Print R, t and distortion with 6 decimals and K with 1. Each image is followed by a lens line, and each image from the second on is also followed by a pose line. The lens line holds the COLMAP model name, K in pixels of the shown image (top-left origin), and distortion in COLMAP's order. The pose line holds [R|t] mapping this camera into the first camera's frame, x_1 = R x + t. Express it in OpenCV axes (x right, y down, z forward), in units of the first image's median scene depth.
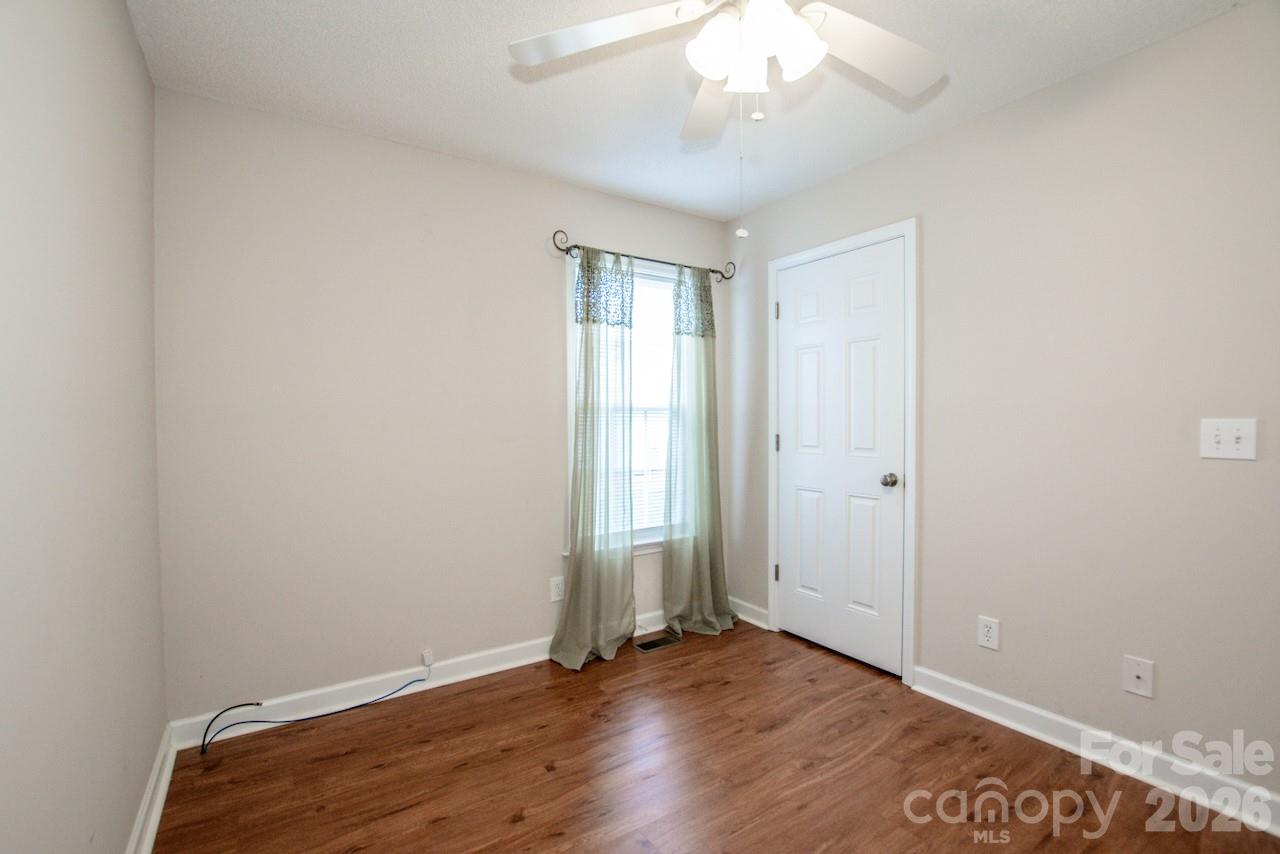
lens RADIAL K [[561.8, 0, 628.4], [0, 561.8, 428.3], [0, 0, 1]] dist [-0.027872, 0.000635]
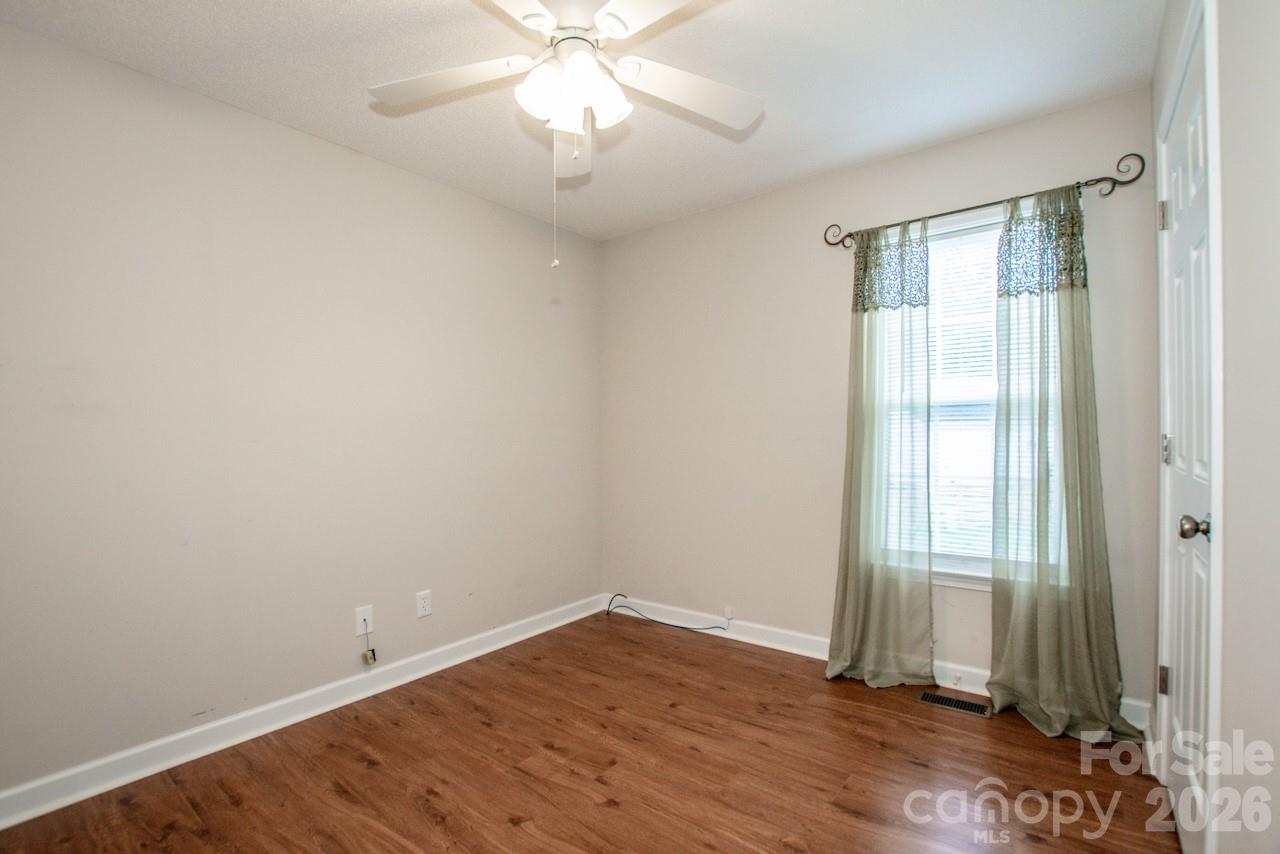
lens RADIAL K [[549.9, 0, 652.3], [0, 549.9, 443.8], [0, 0, 1]] dist [-0.026767, 0.000166]
pose [[0.352569, 0.009111, -0.935742, 0.617277], [-0.008911, 0.999940, 0.006379, 0.022905], [0.935743, 0.006089, 0.352629, 0.346783]]
